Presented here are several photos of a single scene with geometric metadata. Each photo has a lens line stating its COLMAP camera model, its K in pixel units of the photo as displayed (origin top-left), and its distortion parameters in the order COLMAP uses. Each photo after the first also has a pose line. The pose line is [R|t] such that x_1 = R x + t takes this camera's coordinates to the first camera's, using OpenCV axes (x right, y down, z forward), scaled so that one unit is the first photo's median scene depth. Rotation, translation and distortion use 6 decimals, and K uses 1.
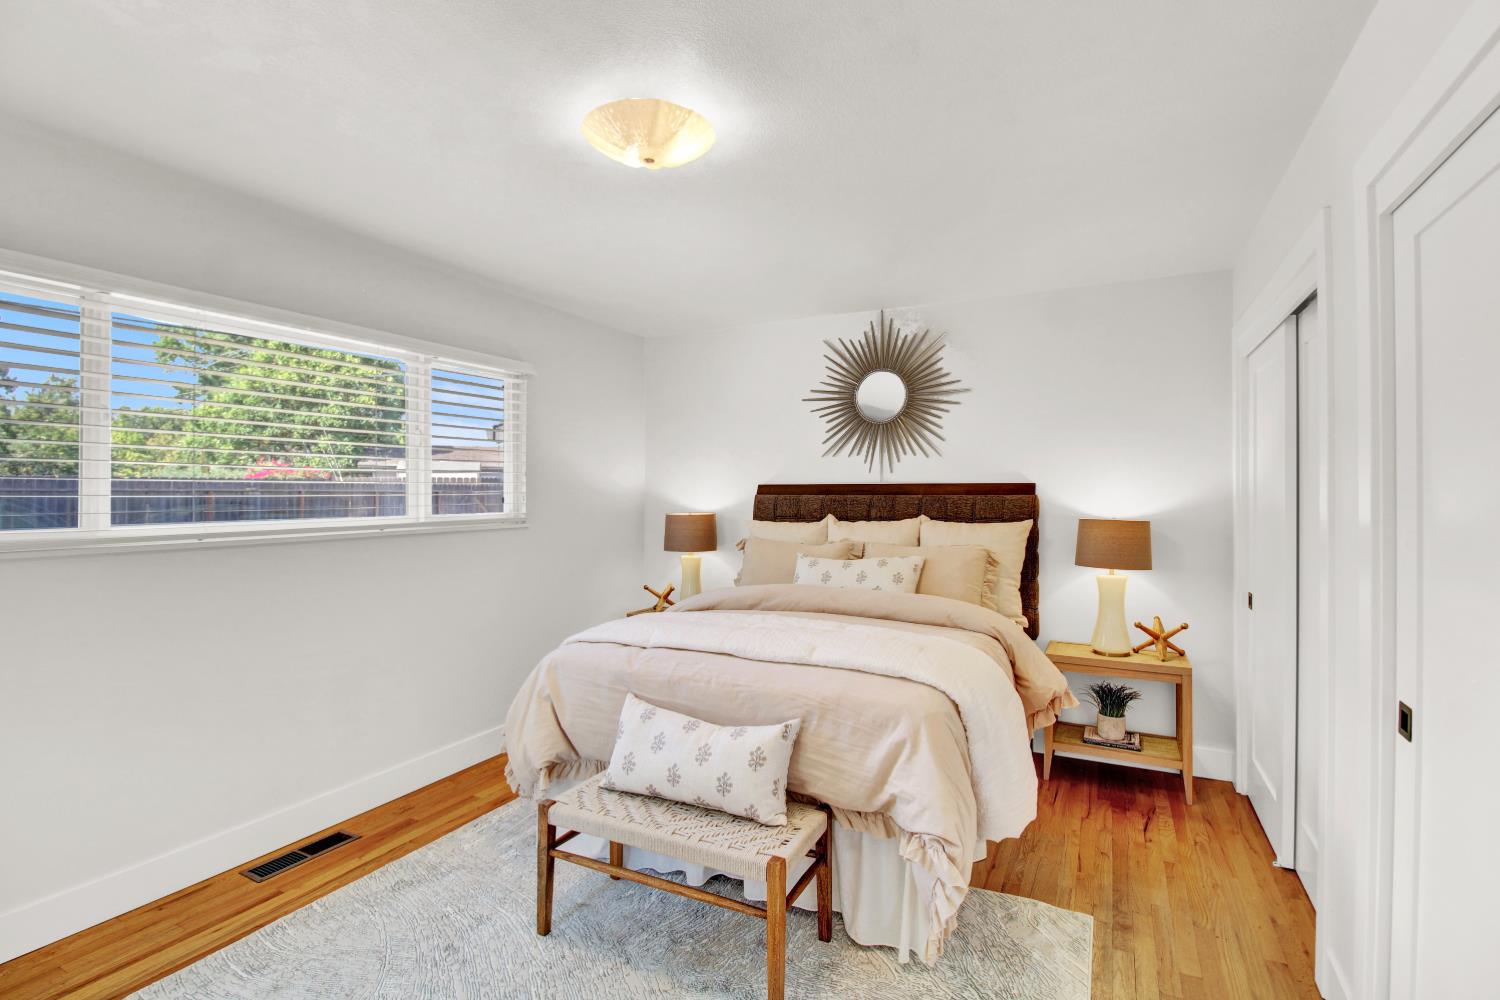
lens RADIAL K [[713.4, 0, 756.4], [0, 713.4, 490.7], [0, 0, 1]] dist [0.003354, -0.014527]
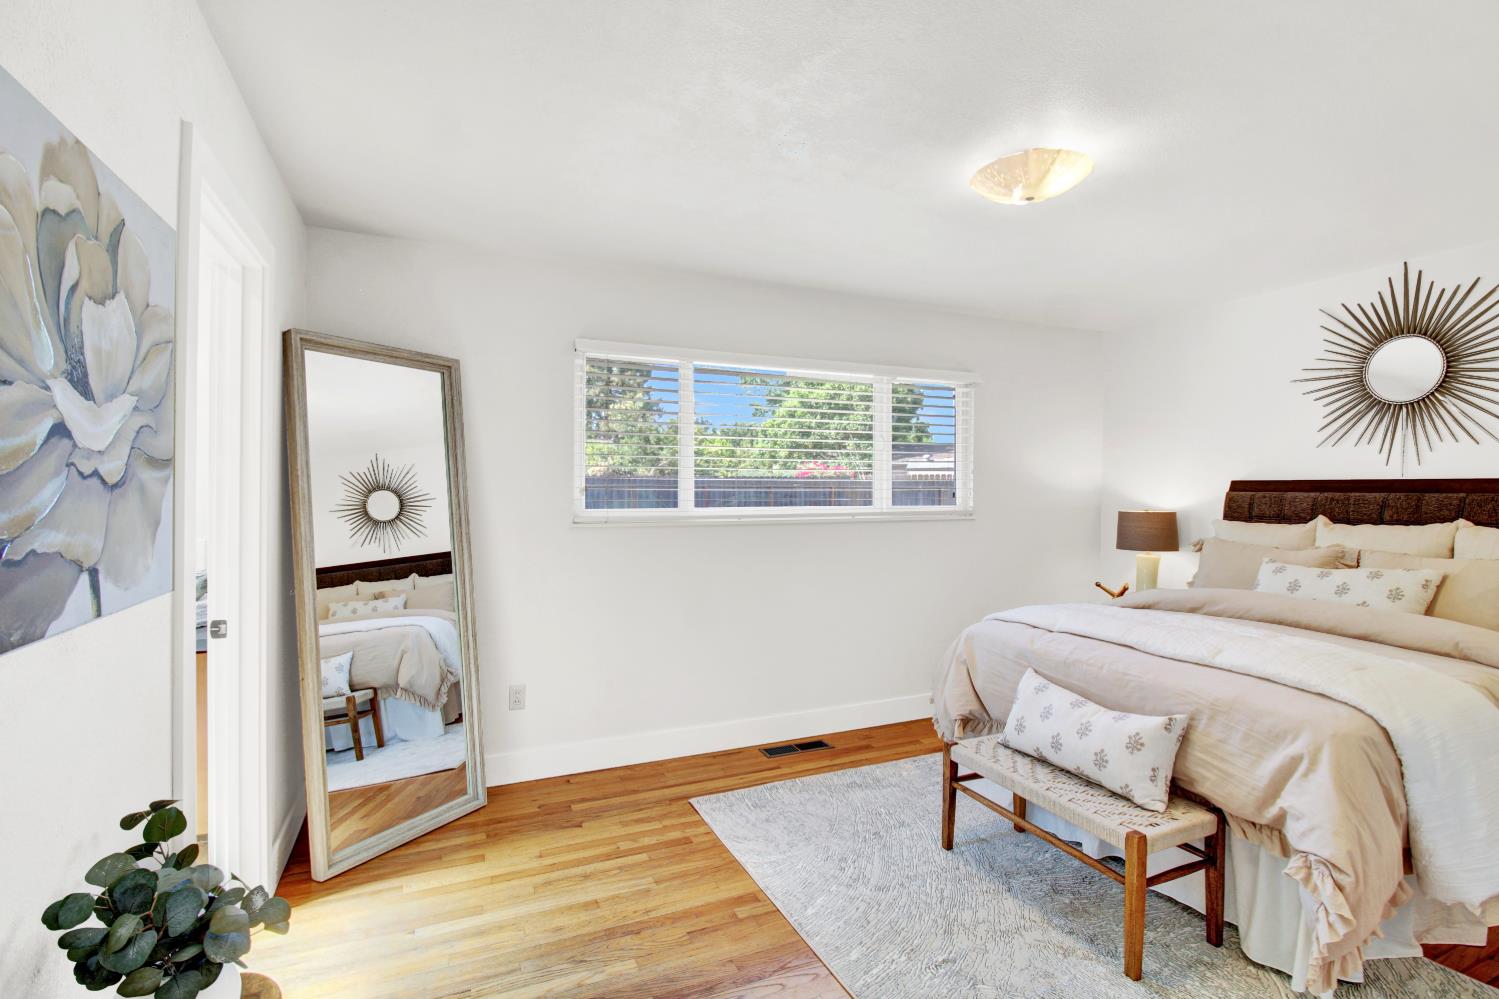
lens RADIAL K [[712.9, 0, 755.9], [0, 712.9, 490.2], [0, 0, 1]] dist [0.003354, -0.014527]
pose [[0.773091, 0.005733, -0.634269, 0.213964], [-0.002484, 0.999979, 0.006012, -0.000668], [0.634290, -0.003073, 0.773089, -0.148482]]
